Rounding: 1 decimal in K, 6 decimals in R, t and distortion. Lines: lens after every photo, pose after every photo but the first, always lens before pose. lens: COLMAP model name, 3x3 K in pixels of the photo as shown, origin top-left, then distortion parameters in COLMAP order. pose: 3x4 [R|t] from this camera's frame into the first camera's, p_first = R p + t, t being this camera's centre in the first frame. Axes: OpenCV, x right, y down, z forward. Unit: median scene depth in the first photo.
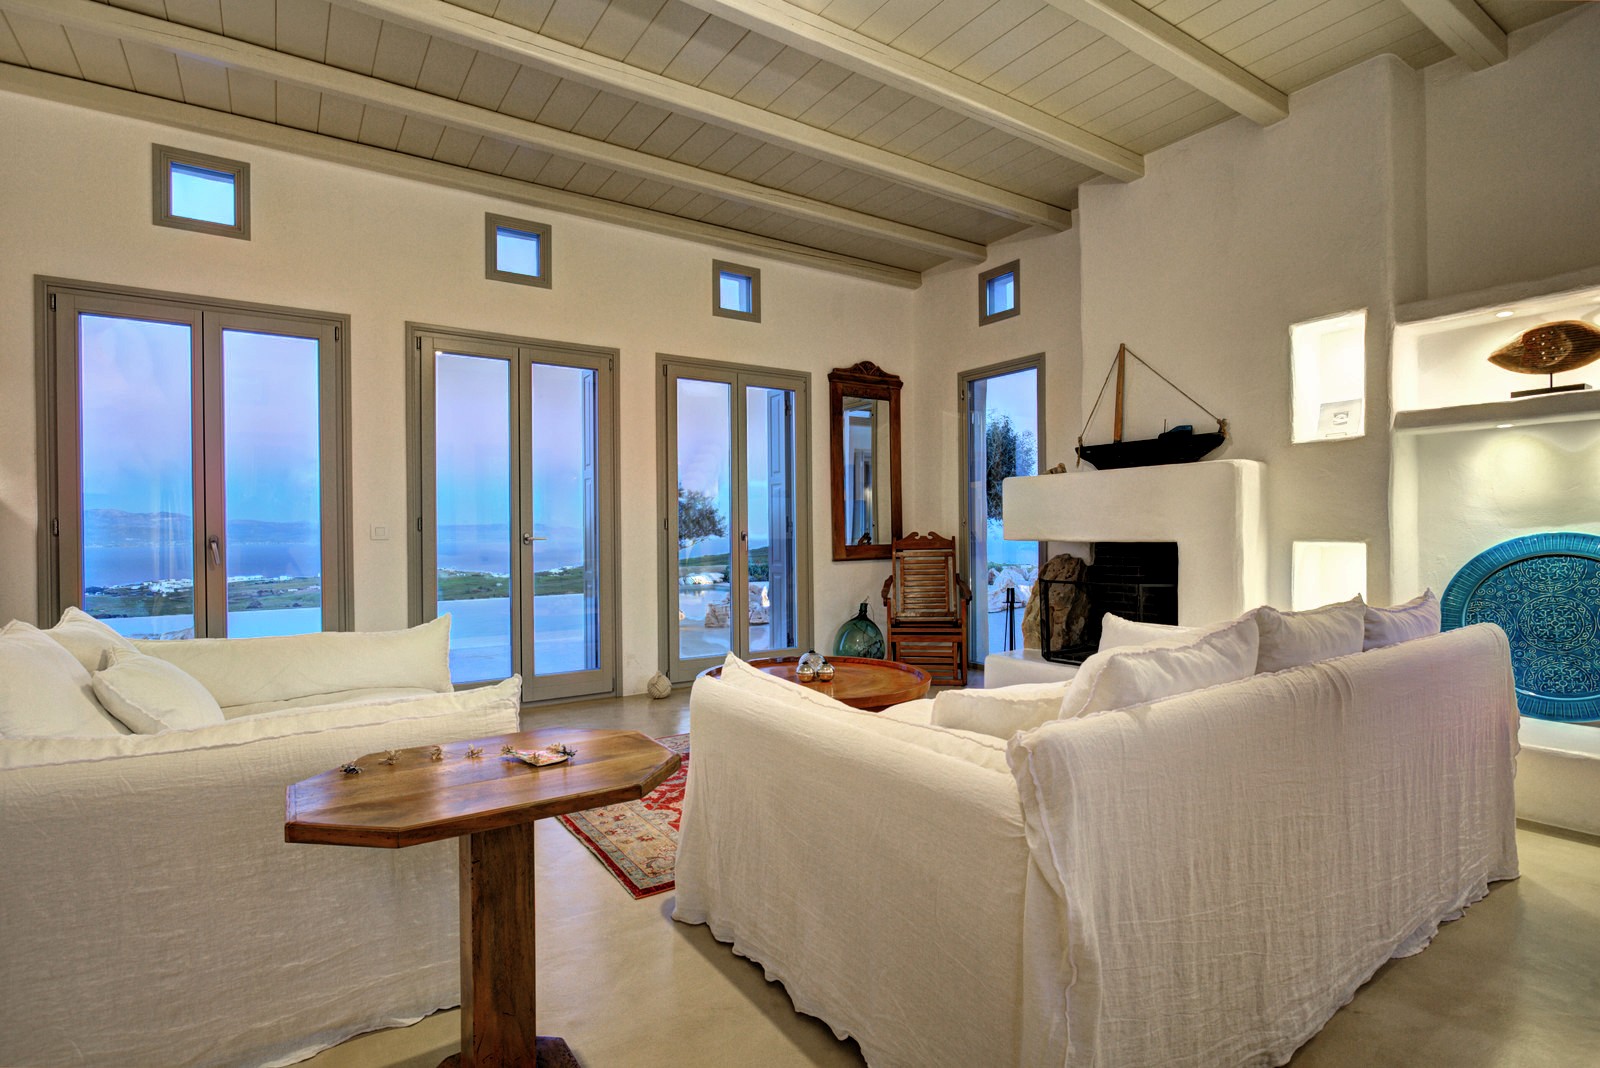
lens RADIAL K [[790.8, 0, 853.5], [0, 790.8, 530.4], [0, 0, 1]] dist [-0.000333, 0.000364]
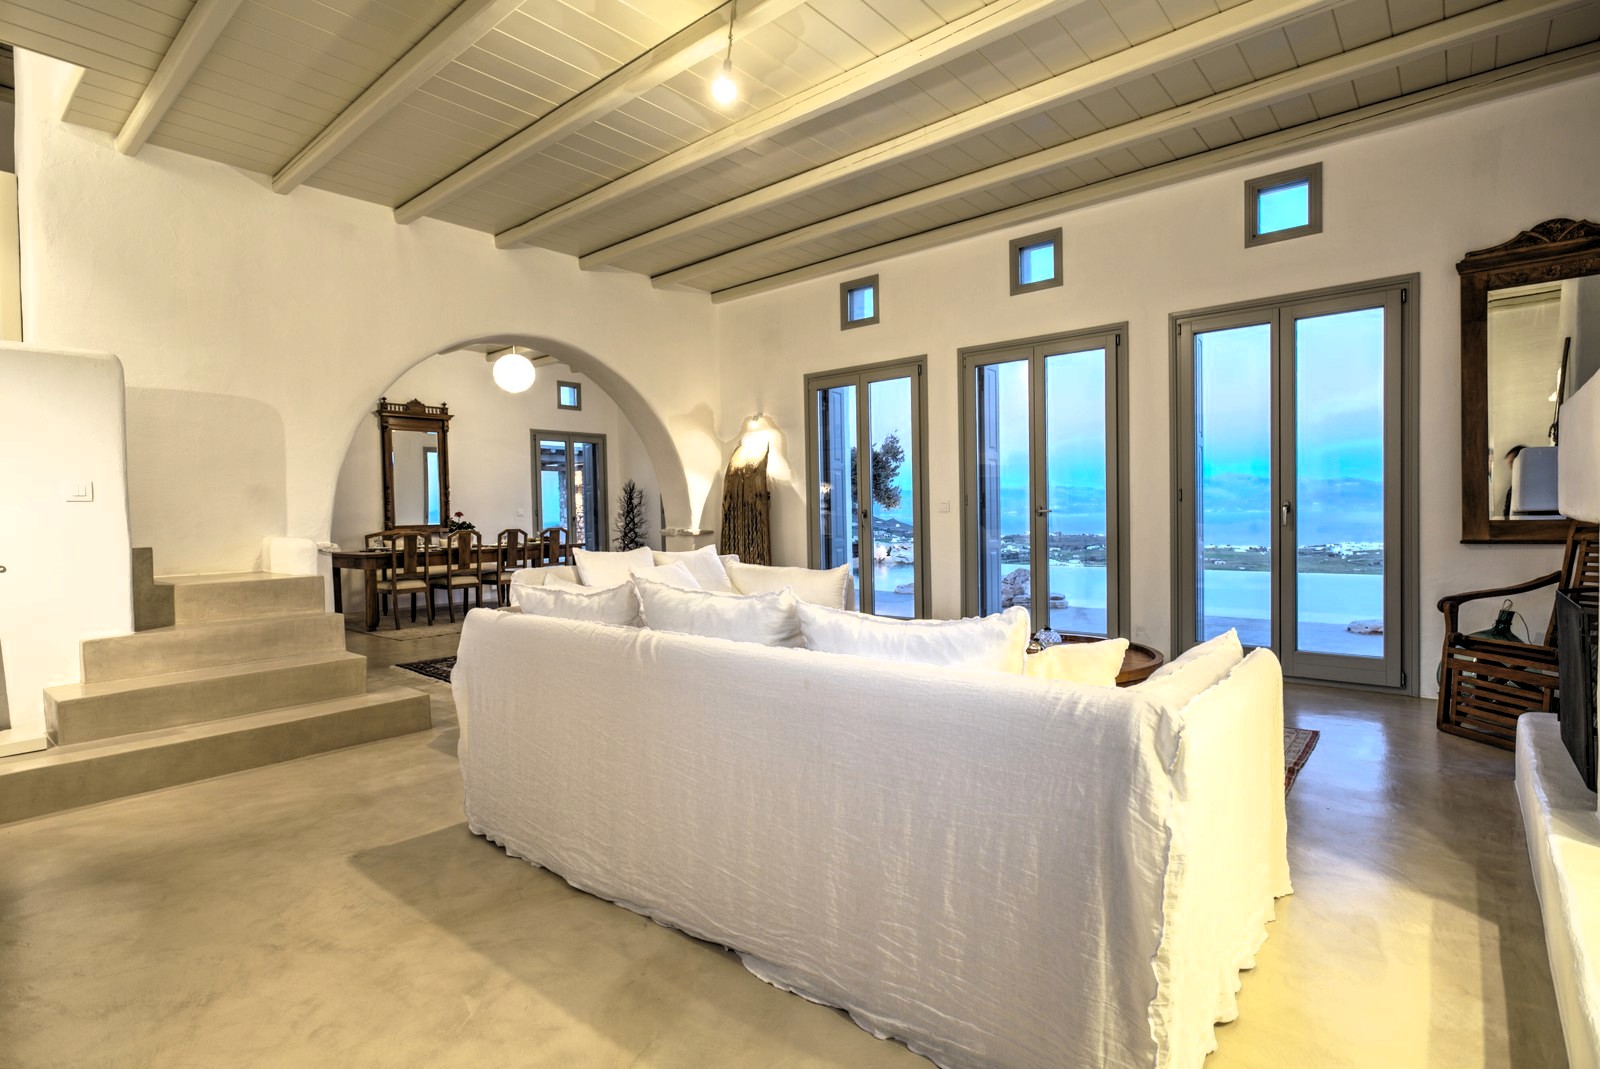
lens RADIAL K [[790.8, 0, 853.5], [0, 790.8, 530.9], [0, 0, 1]] dist [-0.000333, 0.000364]
pose [[0.270154, 0.027703, -0.962418, 0.572055], [0.011815, 0.999415, 0.032085, 0.000950], [0.962745, -0.020039, 0.269669, 0.379654]]
